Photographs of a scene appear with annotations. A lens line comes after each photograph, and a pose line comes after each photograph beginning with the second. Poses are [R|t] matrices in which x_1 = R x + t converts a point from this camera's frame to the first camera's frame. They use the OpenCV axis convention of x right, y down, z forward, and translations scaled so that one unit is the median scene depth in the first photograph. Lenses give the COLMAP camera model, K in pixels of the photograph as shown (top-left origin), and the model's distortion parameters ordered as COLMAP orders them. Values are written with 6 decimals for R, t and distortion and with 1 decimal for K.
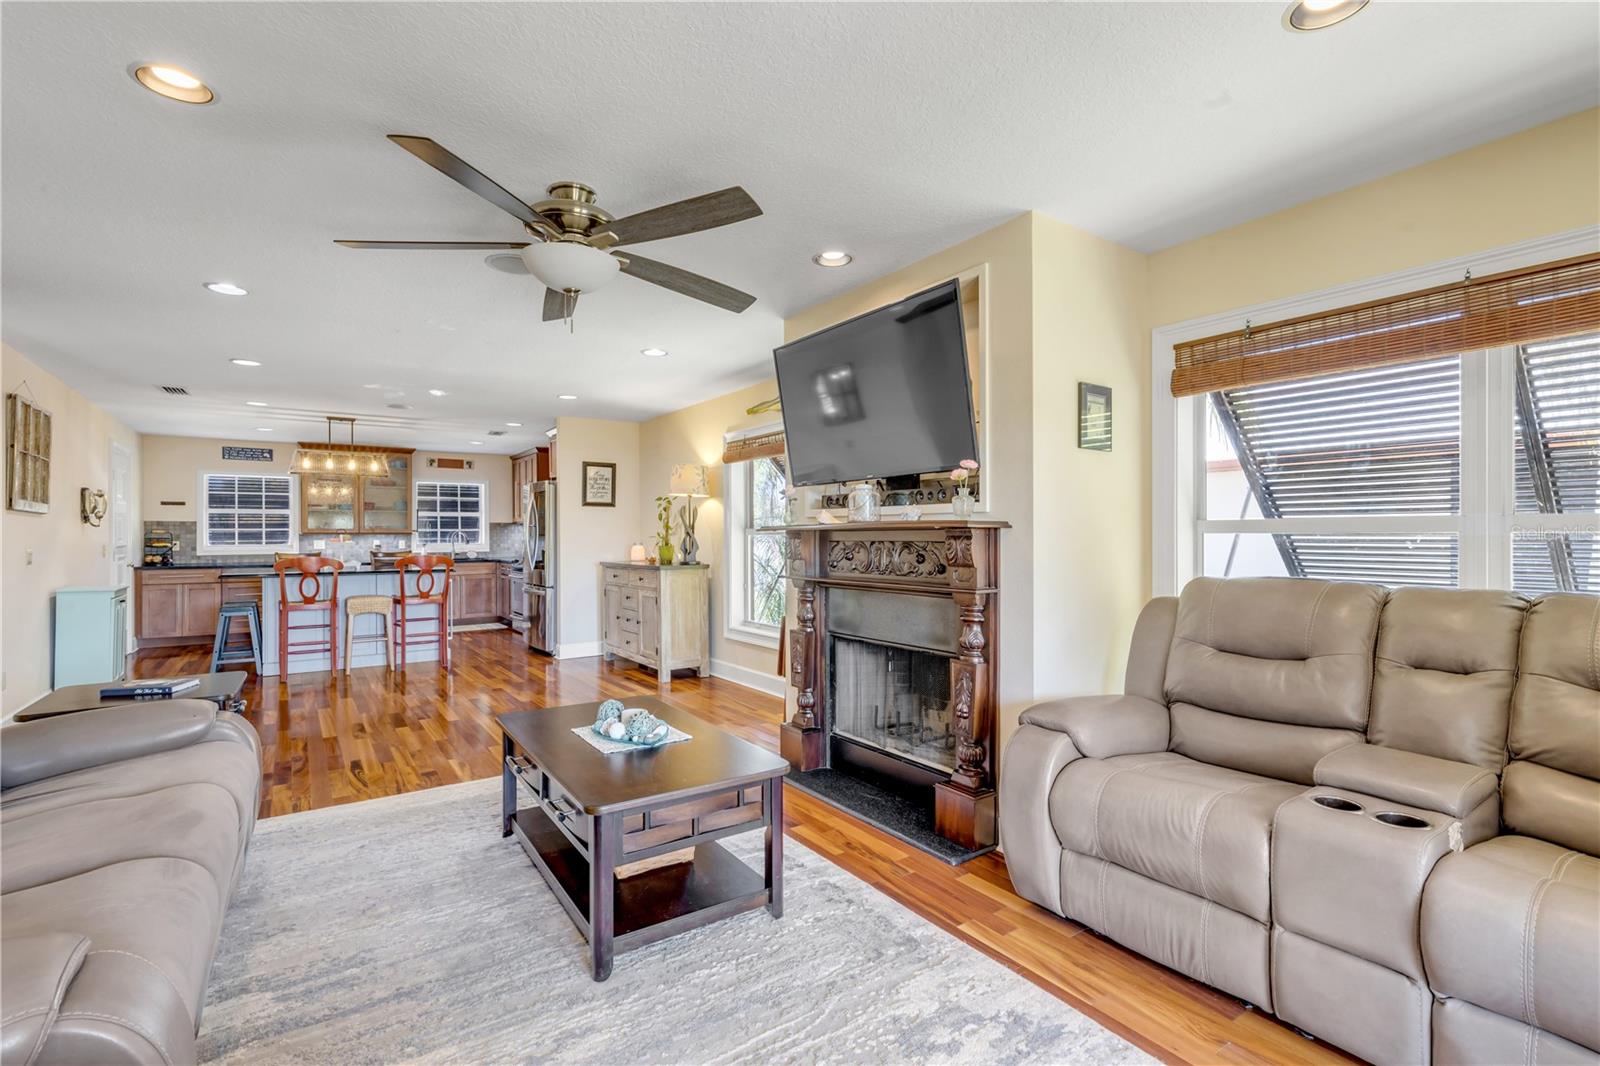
lens RADIAL K [[719.8, 0, 798.3], [0, 719.8, 533.5], [0, 0, 1]] dist [0.003450, -0.001502]
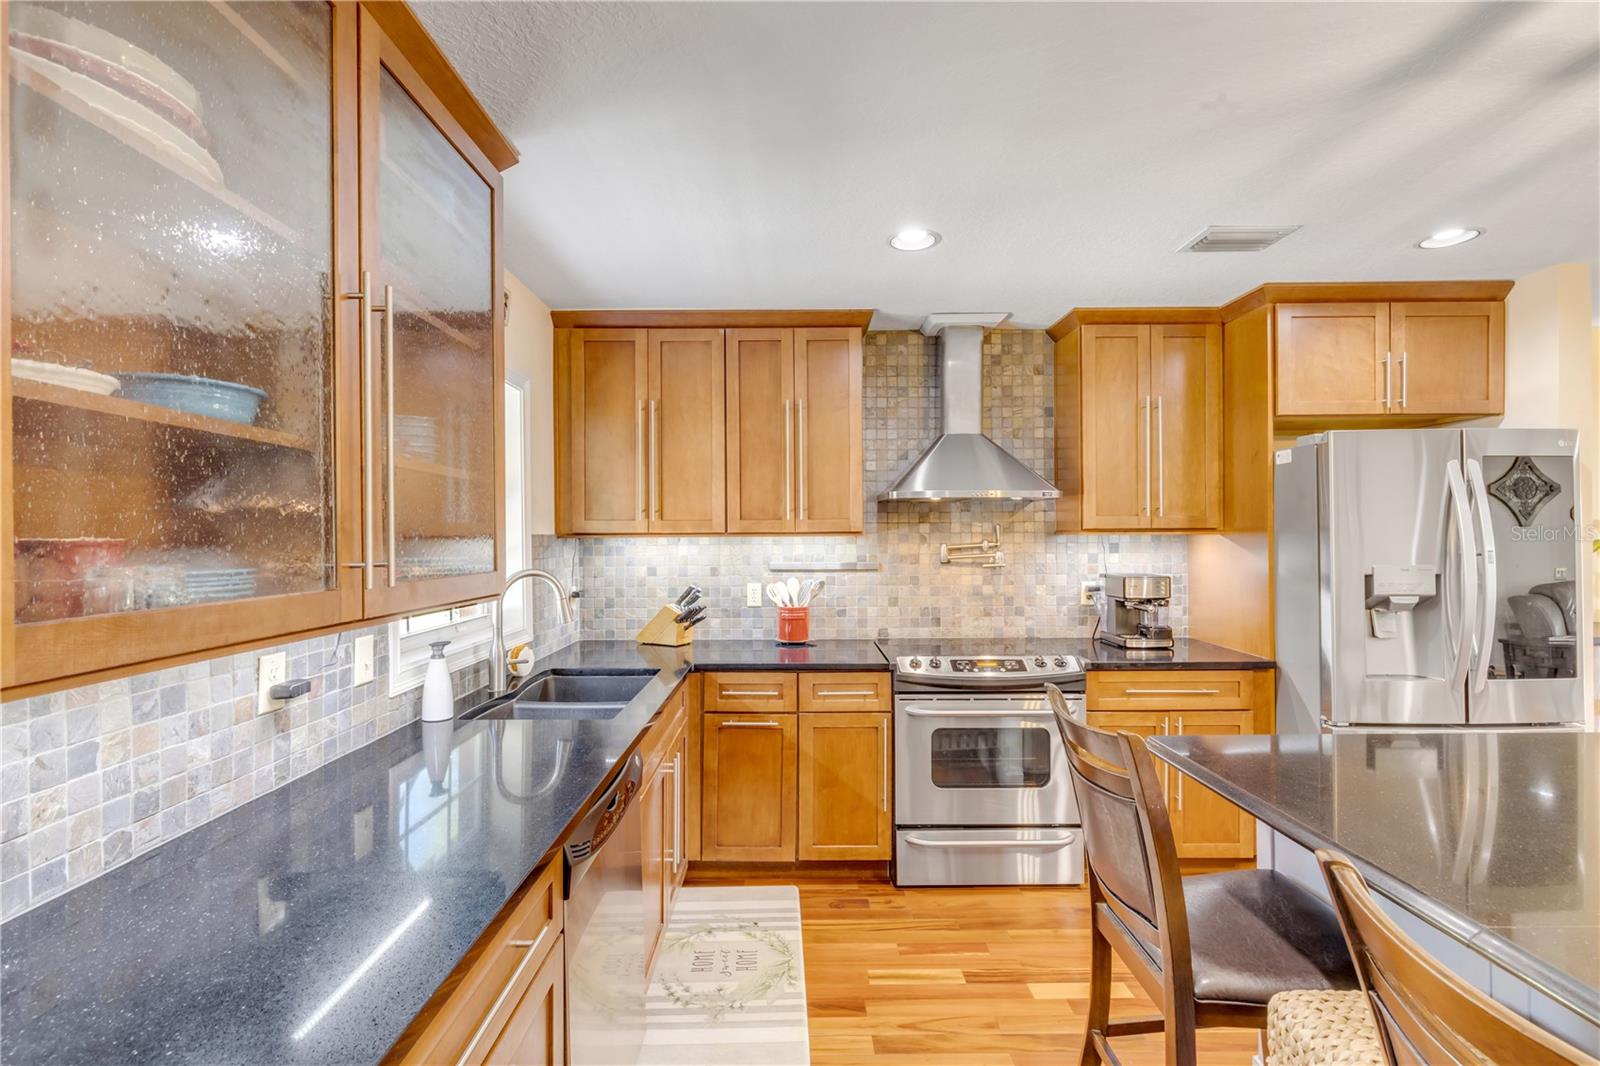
lens RADIAL K [[719.8, 0, 795.2], [0, 719.8, 533.8], [0, 0, 1]] dist [0.003450, -0.001502]
pose [[0.574307, 0.002793, 0.818636, -0.696019], [0.001787, 0.999988, -0.004665, -0.016195], [-0.818638, 0.004142, 0.574294, 0.890070]]
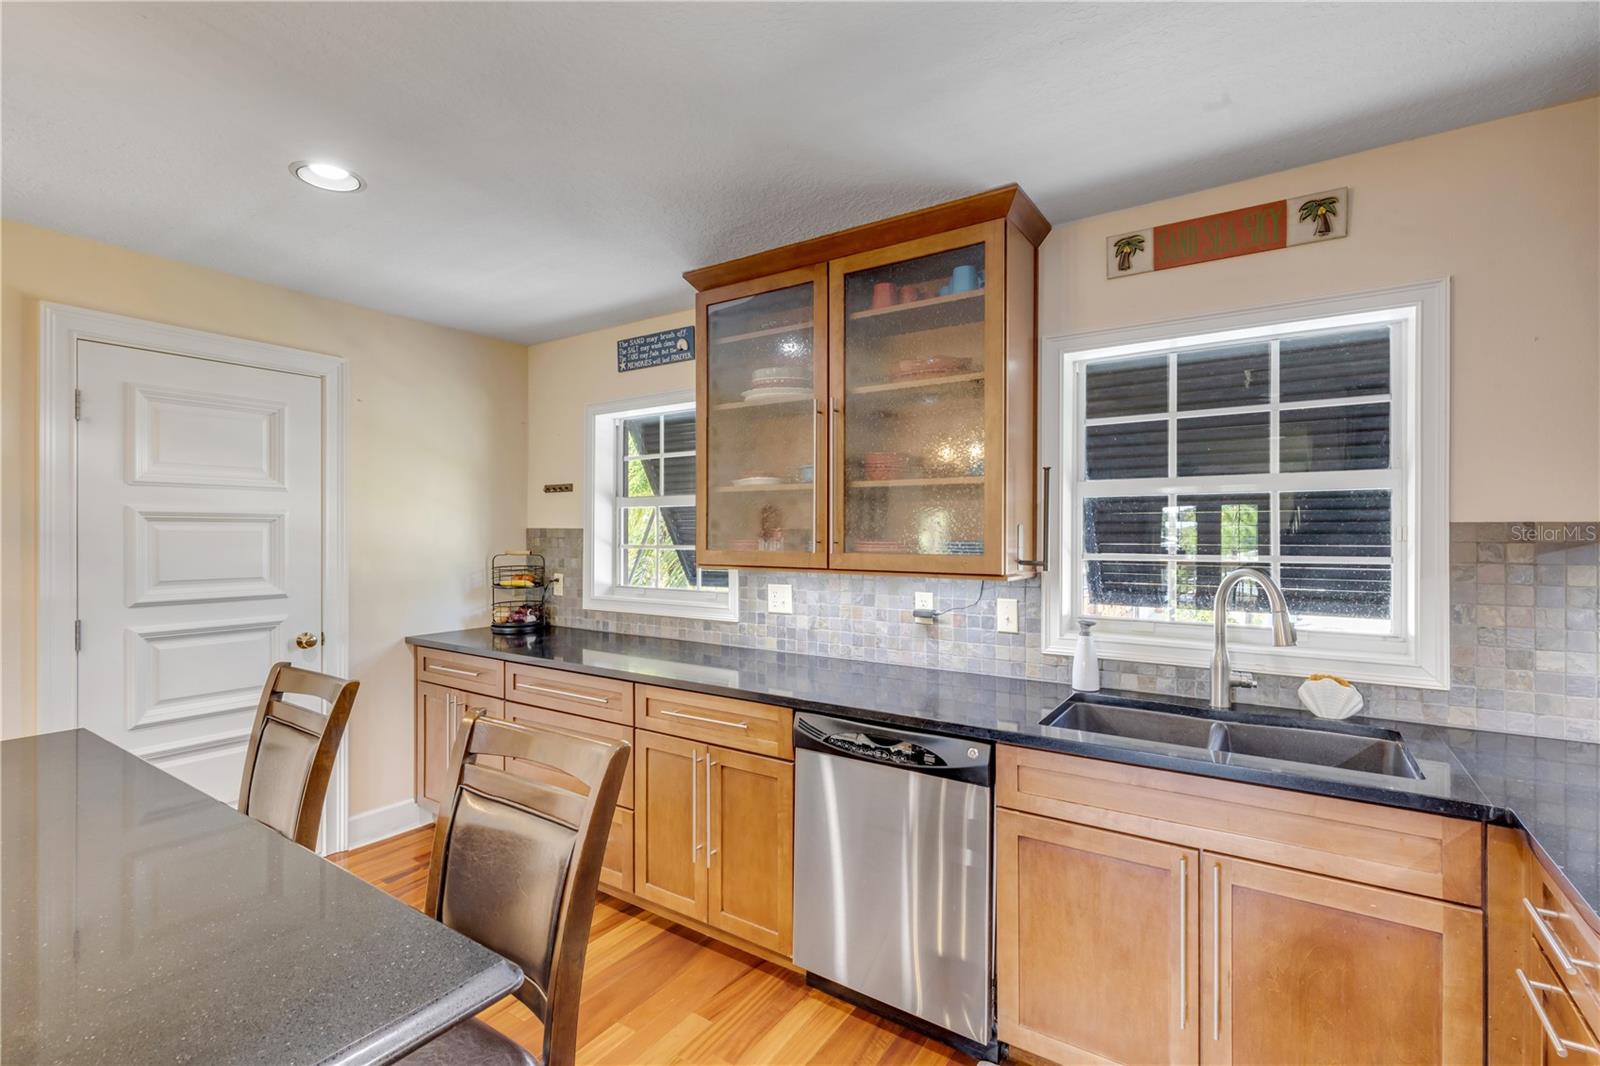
lens RADIAL K [[719.8, 0, 795.7], [0, 719.8, 533.7], [0, 0, 1]] dist [0.003450, -0.001502]
pose [[0.355479, 0.006639, -0.934661, -0.378985], [-0.000491, 0.999976, 0.006916, -0.015805], [0.934684, -0.001999, 0.355474, 0.927177]]
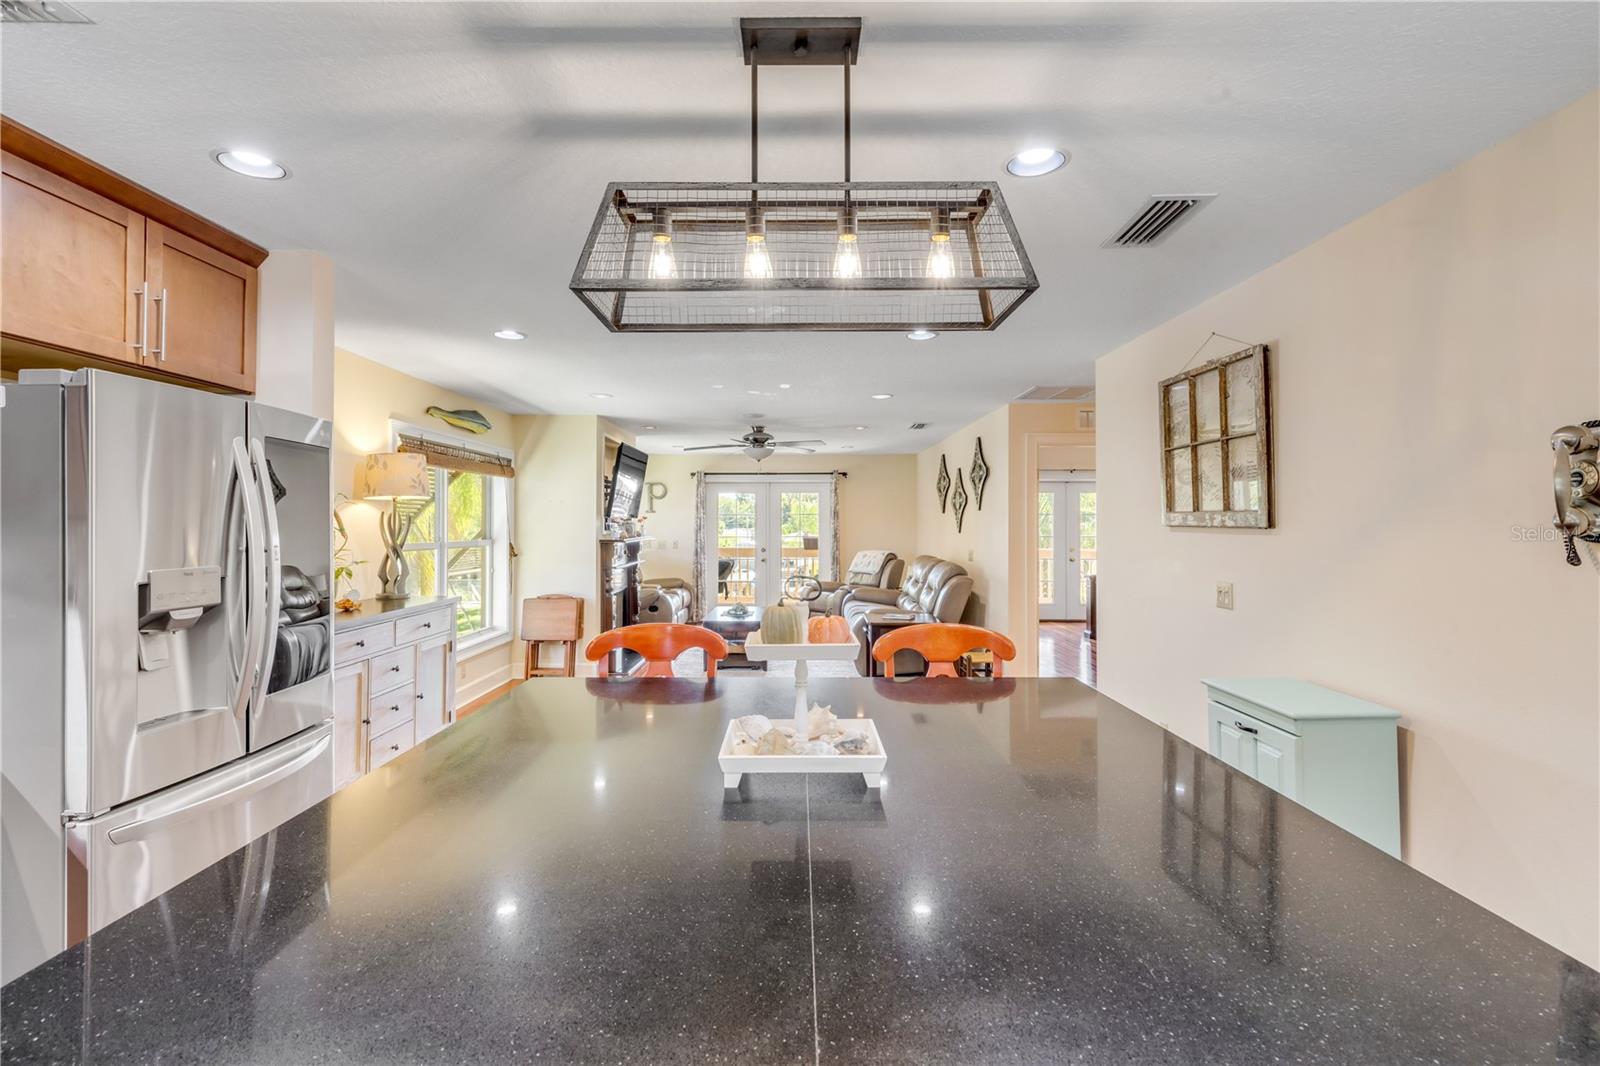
lens RADIAL K [[719.8, 0, 796.6], [0, 719.8, 516.7], [0, 0, 1]] dist [0.003450, -0.001502]
pose [[-0.820031, 0.011200, 0.572209, -0.595925], [0.003080, 0.999880, -0.015156, -0.016077], [-0.572311, -0.010666, -0.819968, 0.929068]]
